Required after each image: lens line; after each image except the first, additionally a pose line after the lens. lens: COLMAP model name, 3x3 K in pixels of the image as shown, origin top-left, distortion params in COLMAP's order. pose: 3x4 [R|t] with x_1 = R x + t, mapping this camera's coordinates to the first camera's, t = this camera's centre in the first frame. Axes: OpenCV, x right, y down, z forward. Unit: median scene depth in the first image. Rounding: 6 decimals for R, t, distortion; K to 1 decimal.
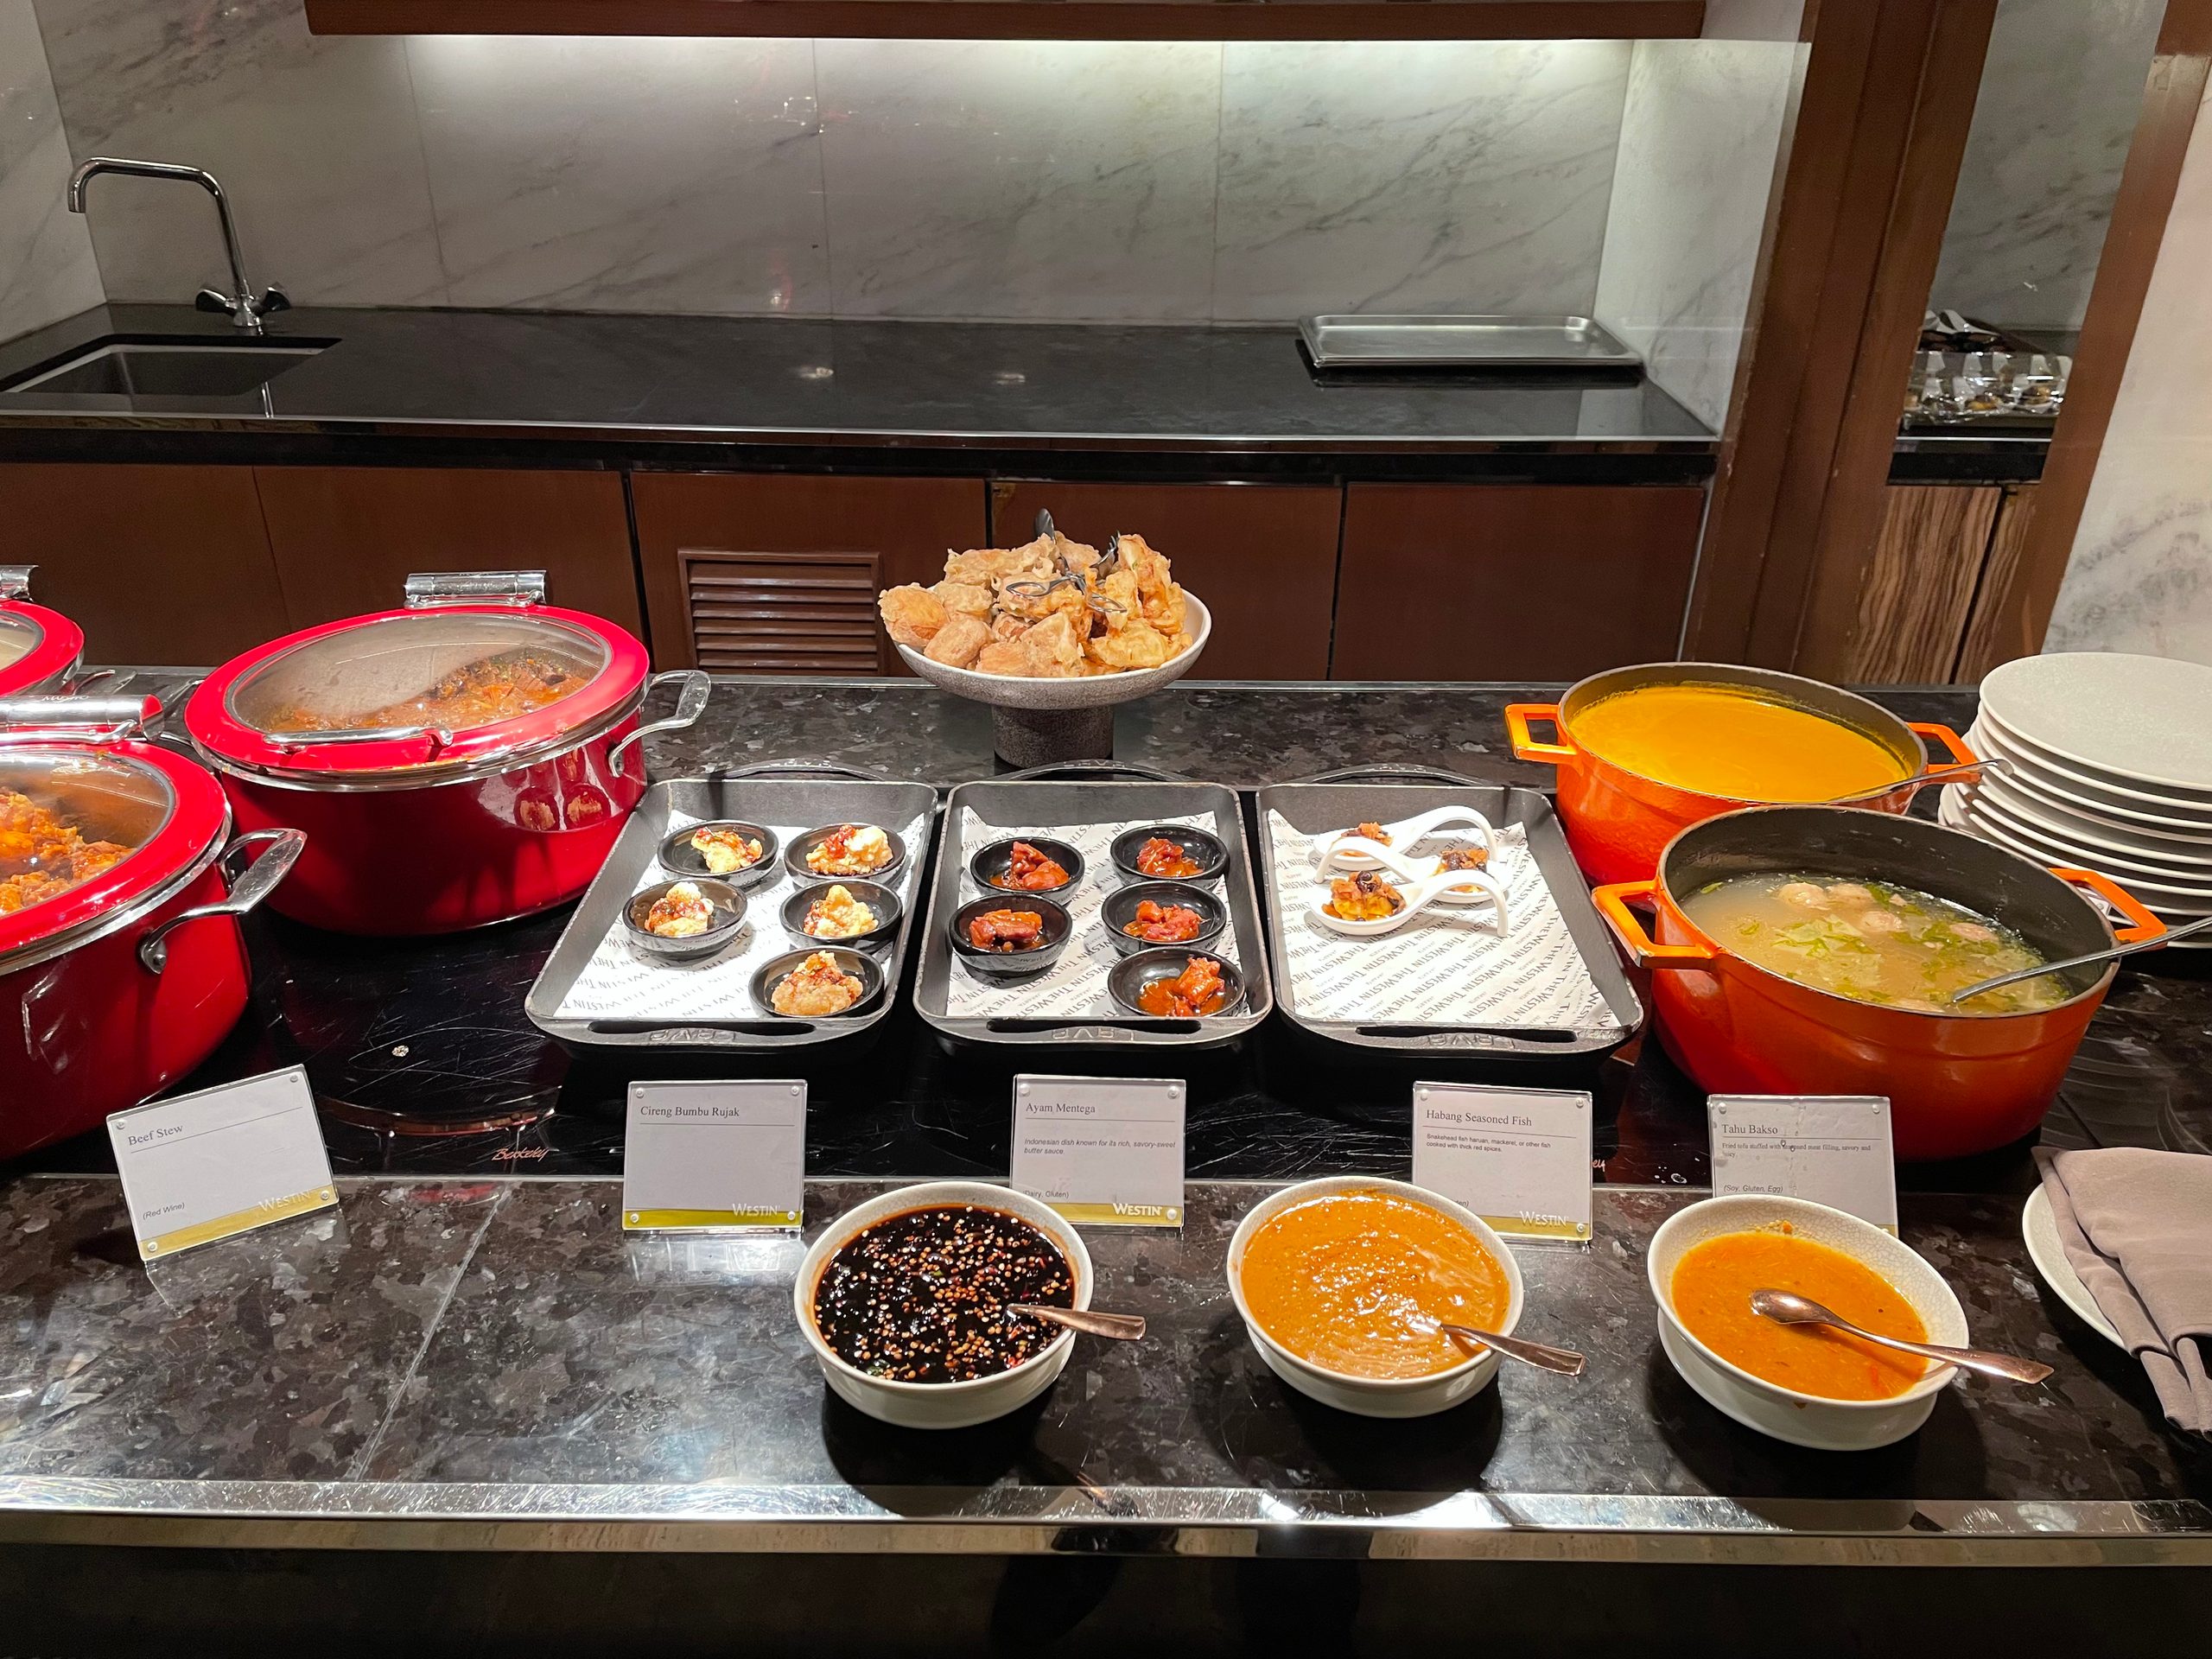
lens RADIAL K [[1693.4, 0, 1106.0], [0, 1693.4, 829.5], [0, 0, 1]] dist [0.089100, -0.119286]
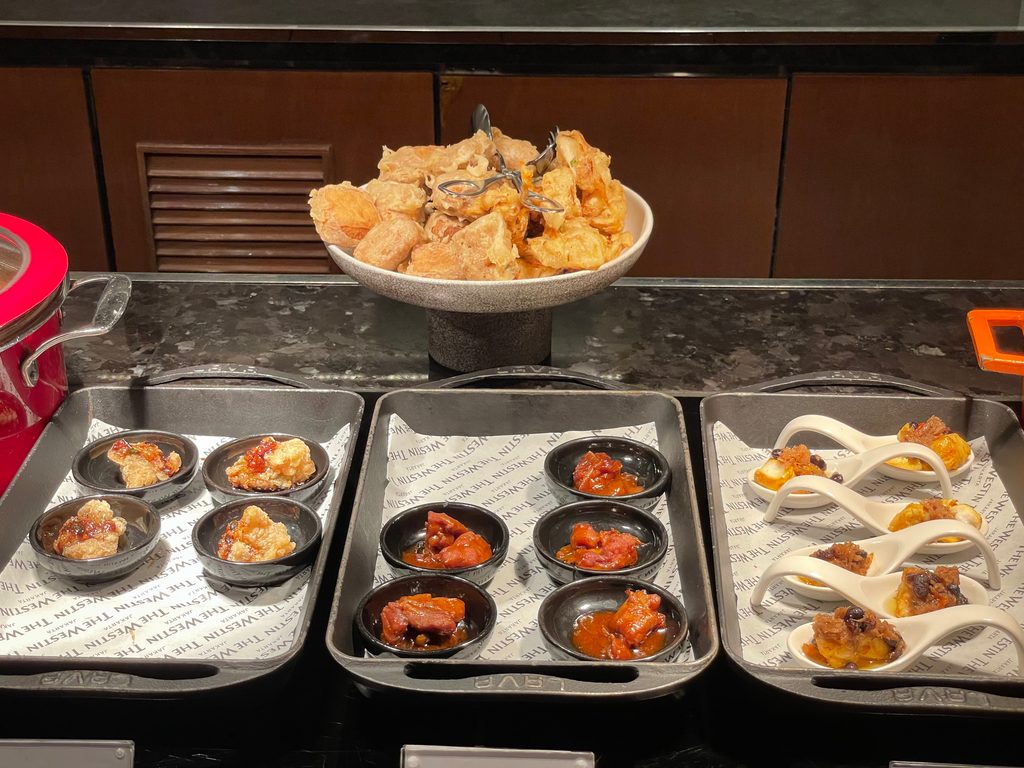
lens RADIAL K [[1558.9, 0, 475.4], [0, 1558.9, 383.6], [0, 0, 1]] dist [0.033270, 0.087458]
pose [[0.998561, 0.003599, -0.053511, 0.009662], [-0.003882, 0.999979, -0.005193, -0.026626], [0.053492, 0.005393, 0.998554, 0.121361]]
